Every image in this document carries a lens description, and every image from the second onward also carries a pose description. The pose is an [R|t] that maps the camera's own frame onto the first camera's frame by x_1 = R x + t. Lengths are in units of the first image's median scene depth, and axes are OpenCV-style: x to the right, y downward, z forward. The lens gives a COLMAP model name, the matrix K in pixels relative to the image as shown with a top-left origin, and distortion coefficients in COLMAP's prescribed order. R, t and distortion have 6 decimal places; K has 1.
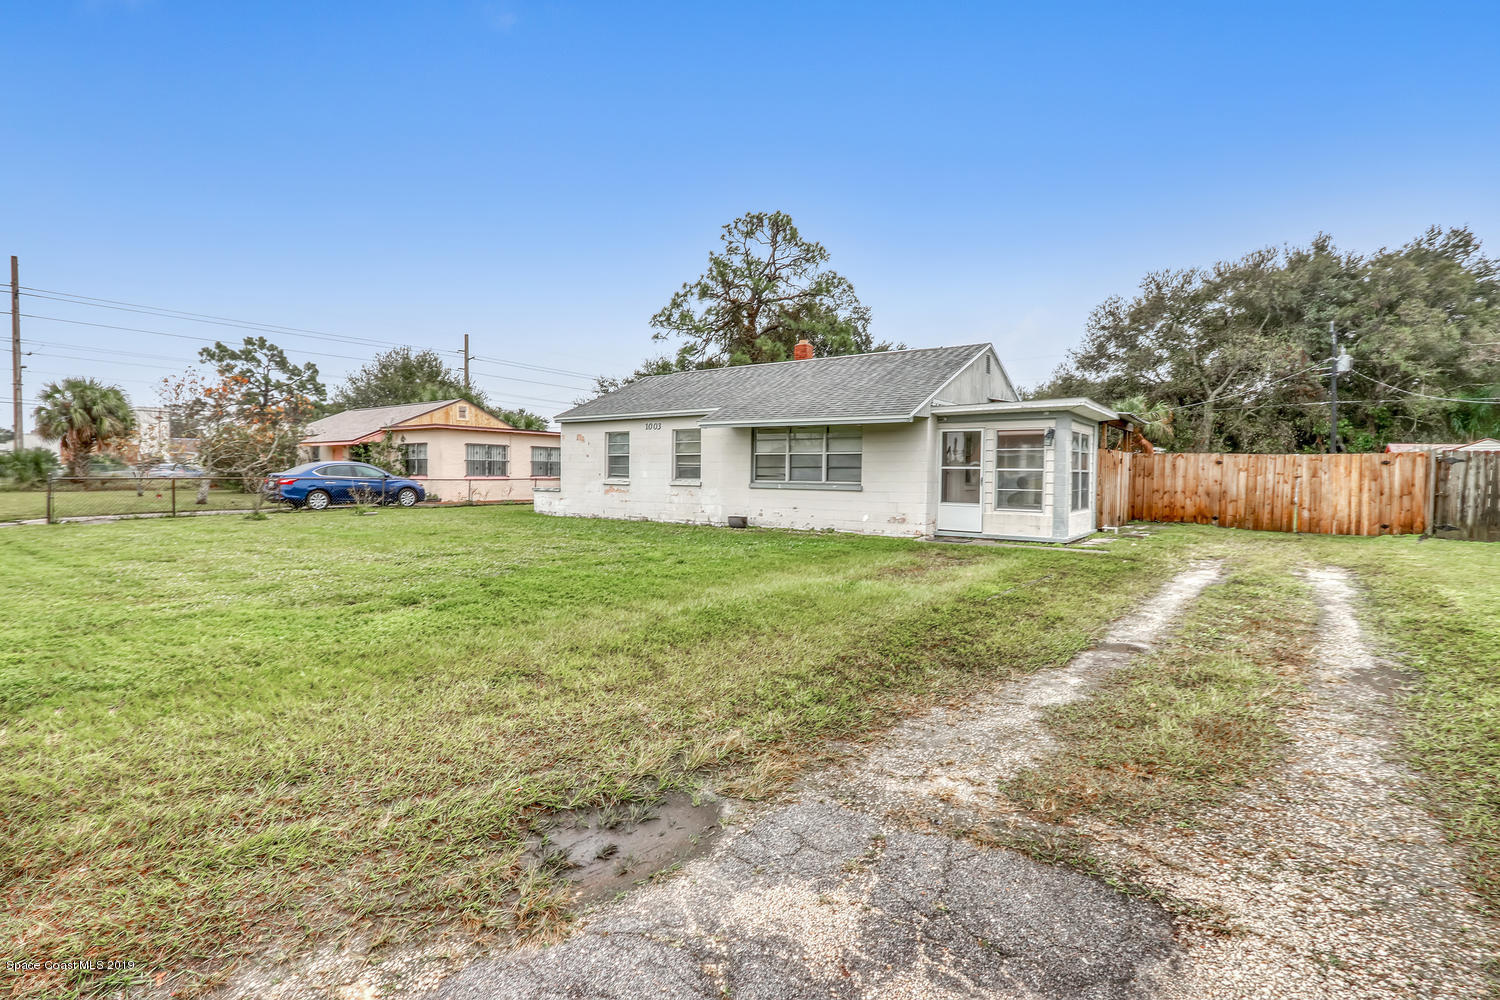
lens RADIAL K [[706.6, 0, 738.0], [0, 706.6, 487.5], [0, 0, 1]] dist [-0.014686, -0.000913]
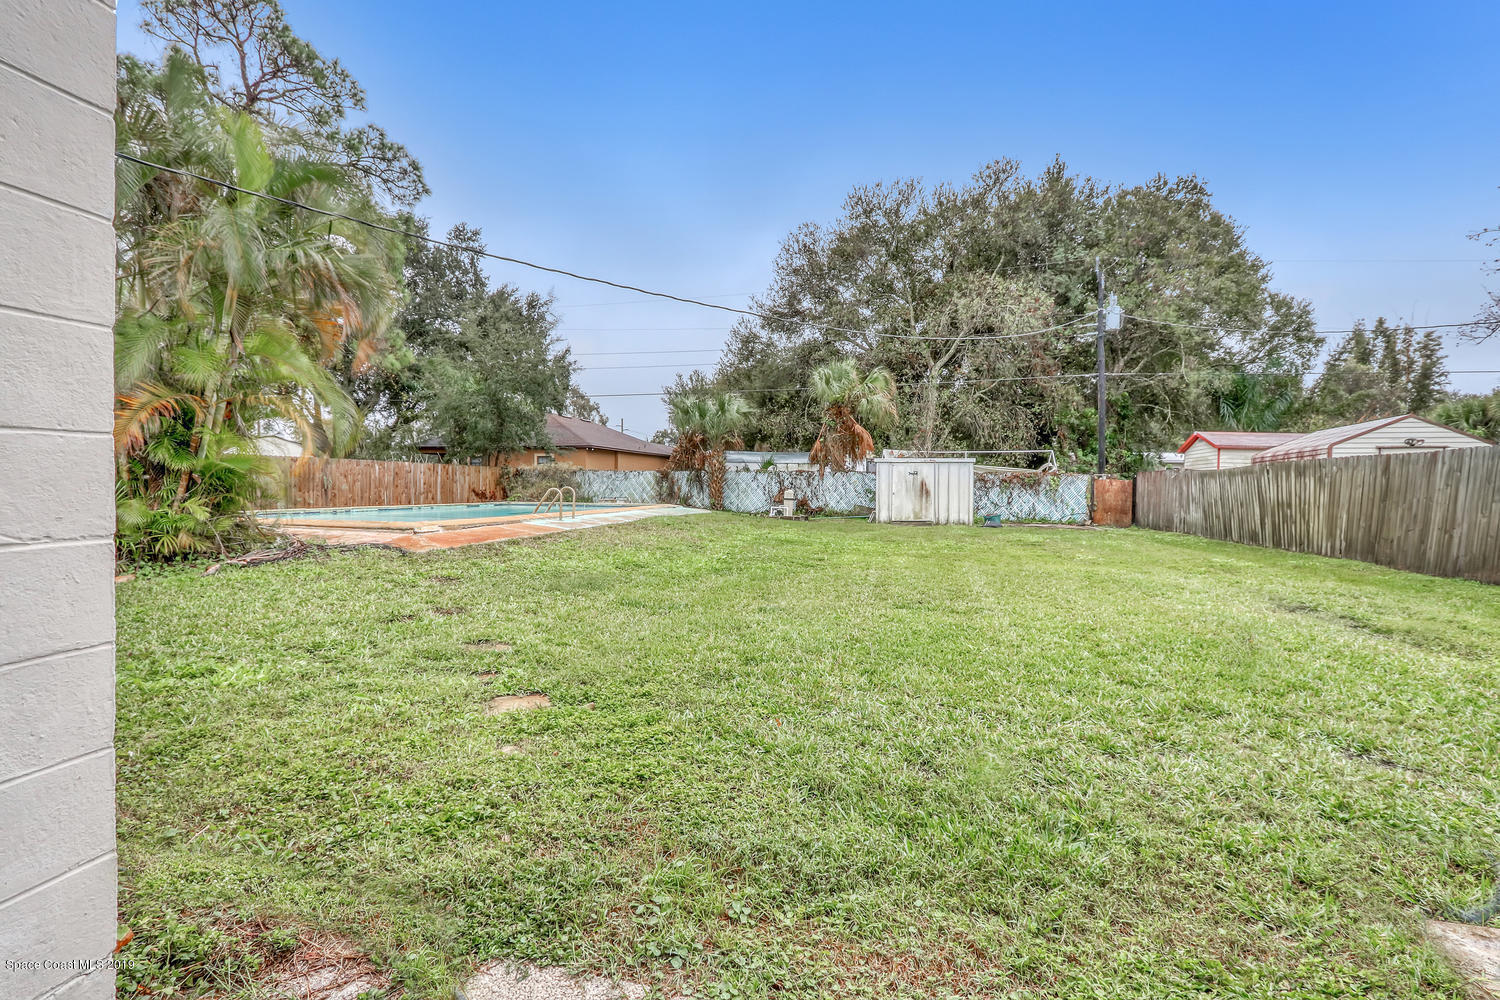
lens RADIAL K [[706.6, 0, 743.4], [0, 706.6, 479.9], [0, 0, 1]] dist [-0.014686, -0.000913]
pose [[0.913057, -0.000987, 0.407830, 0.412696], [0.010661, 0.999713, -0.021449, -0.011177], [-0.407692, 0.023932, 0.912806, 0.852890]]
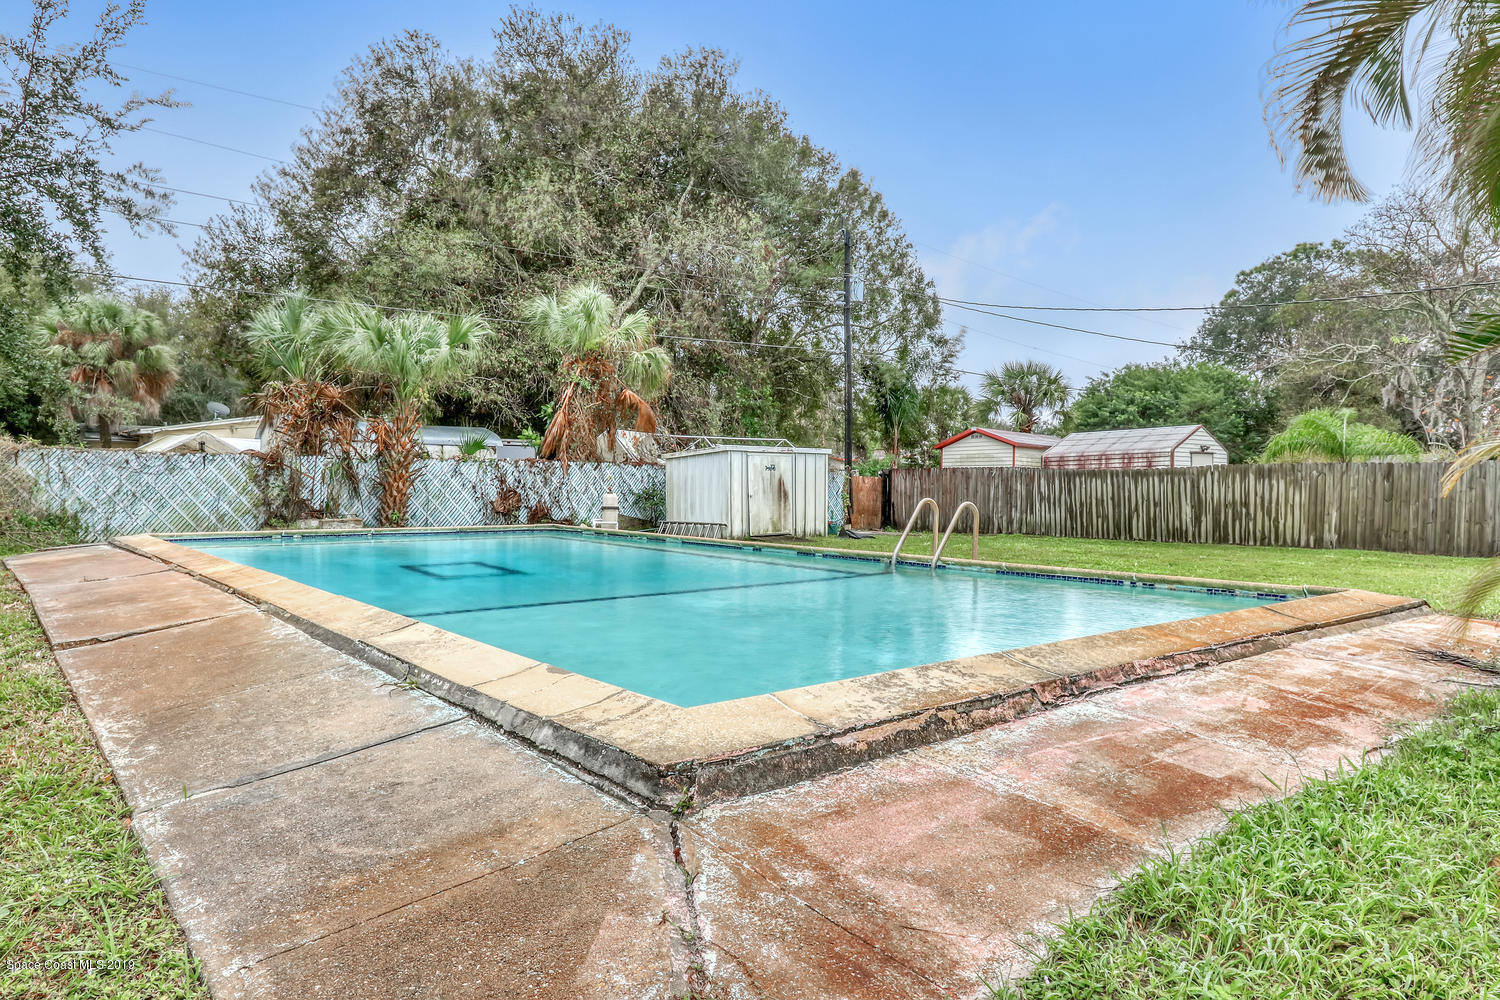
lens RADIAL K [[996.5, 0, 759.0], [0, 996.5, 494.2], [0, 0, 1]] dist [-0.023411, 0.037967]
pose [[0.247966, -0.019440, 0.968574, 0.041133], [0.014655, 0.999760, 0.016314, -0.030238], [-0.968658, 0.010150, 0.248191, 1.454043]]
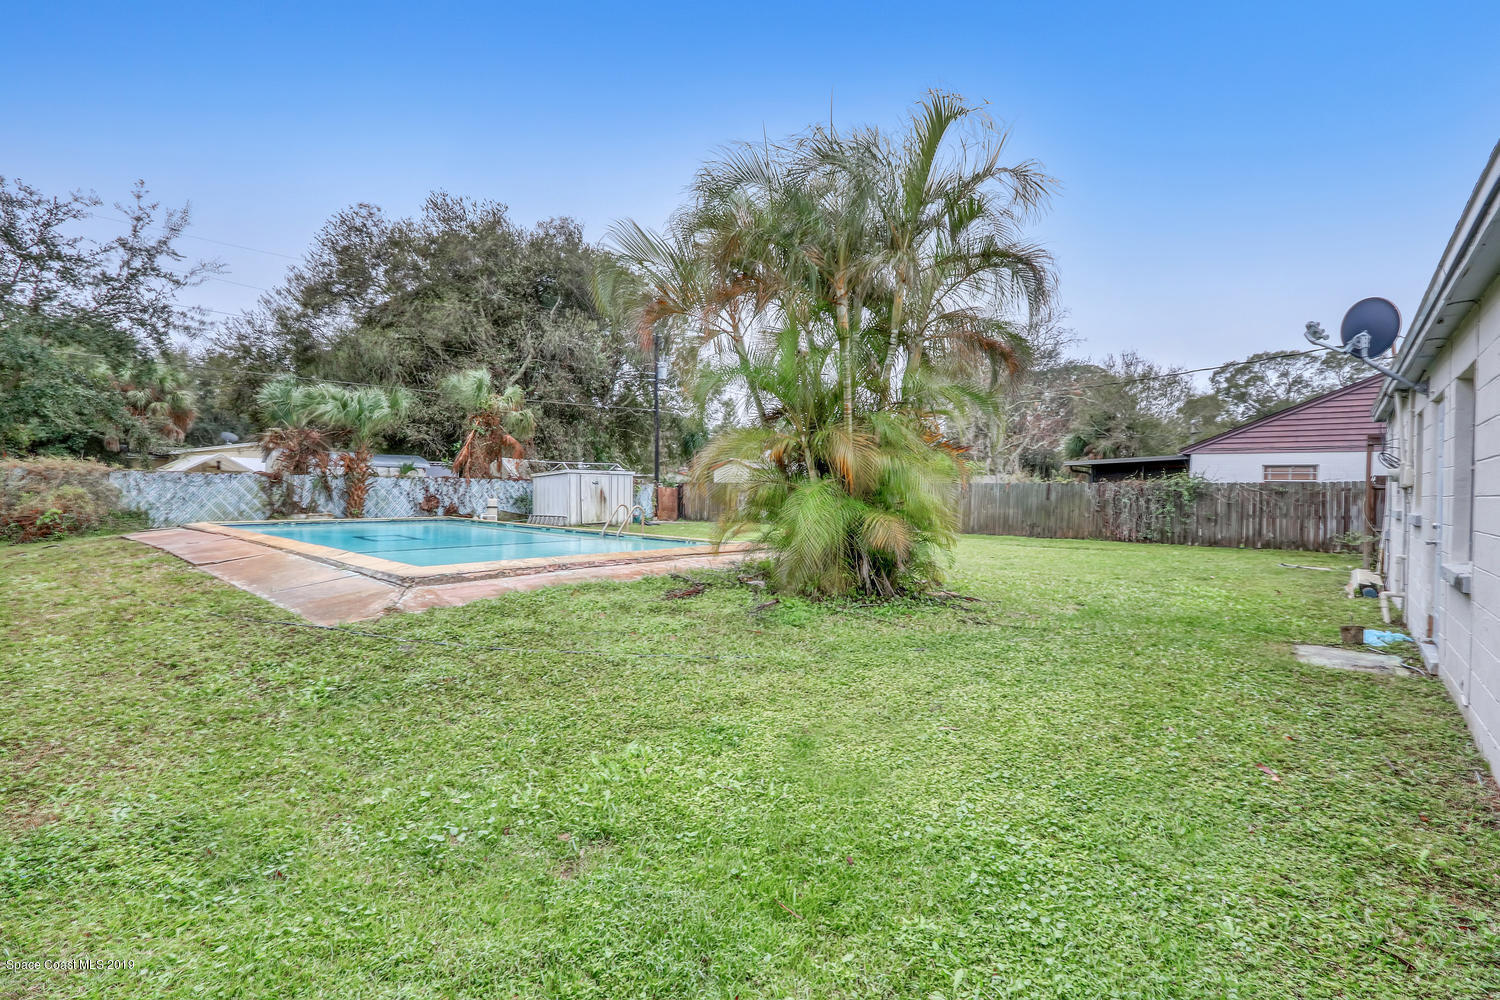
lens RADIAL K [[706.6, 0, 738.8], [0, 706.6, 508.8], [0, 0, 1]] dist [-0.014686, -0.000913]
pose [[0.113029, -0.036564, 0.992919, -0.143411], [0.009273, 0.999318, 0.035744, -0.037396], [-0.993548, 0.005167, 0.113291, 1.311488]]
